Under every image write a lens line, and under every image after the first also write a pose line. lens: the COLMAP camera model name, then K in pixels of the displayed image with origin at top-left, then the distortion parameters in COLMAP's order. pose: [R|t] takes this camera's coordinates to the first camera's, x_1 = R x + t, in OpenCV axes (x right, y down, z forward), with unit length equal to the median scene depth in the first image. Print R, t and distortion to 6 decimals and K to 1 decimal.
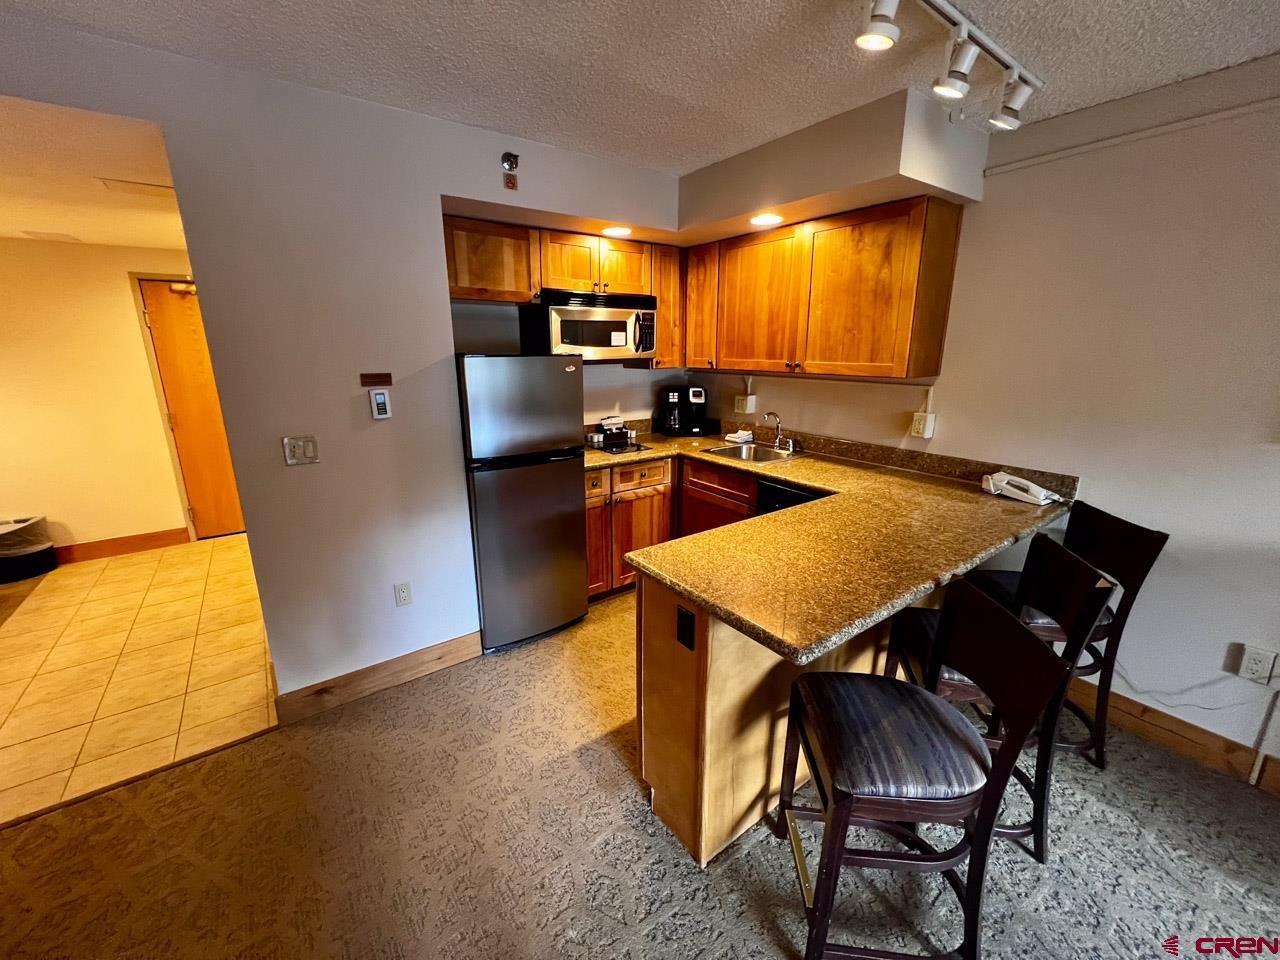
lens RADIAL K [[509.6, 0, 645.4], [0, 509.6, 480.5], [0, 0, 1]] dist [-0.001556, -0.000576]
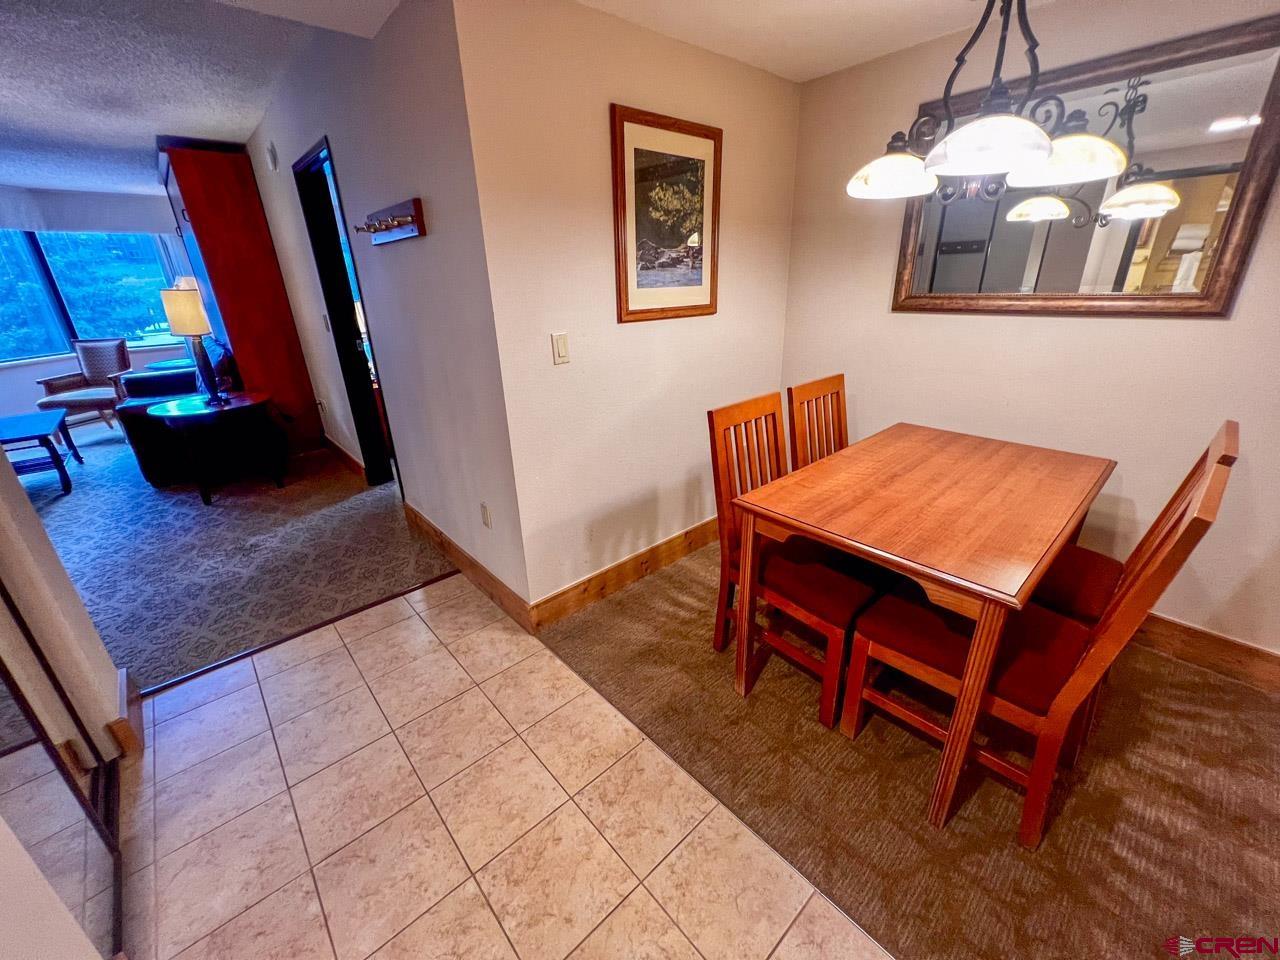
lens RADIAL K [[509.6, 0, 638.9], [0, 509.6, 480.4], [0, 0, 1]] dist [-0.001556, -0.000576]
pose [[-0.995448, 0.063188, -0.071353, -1.181205], [0.008614, 0.805230, 0.592900, -0.258379], [0.094920, 0.589586, -0.802109, 1.202400]]
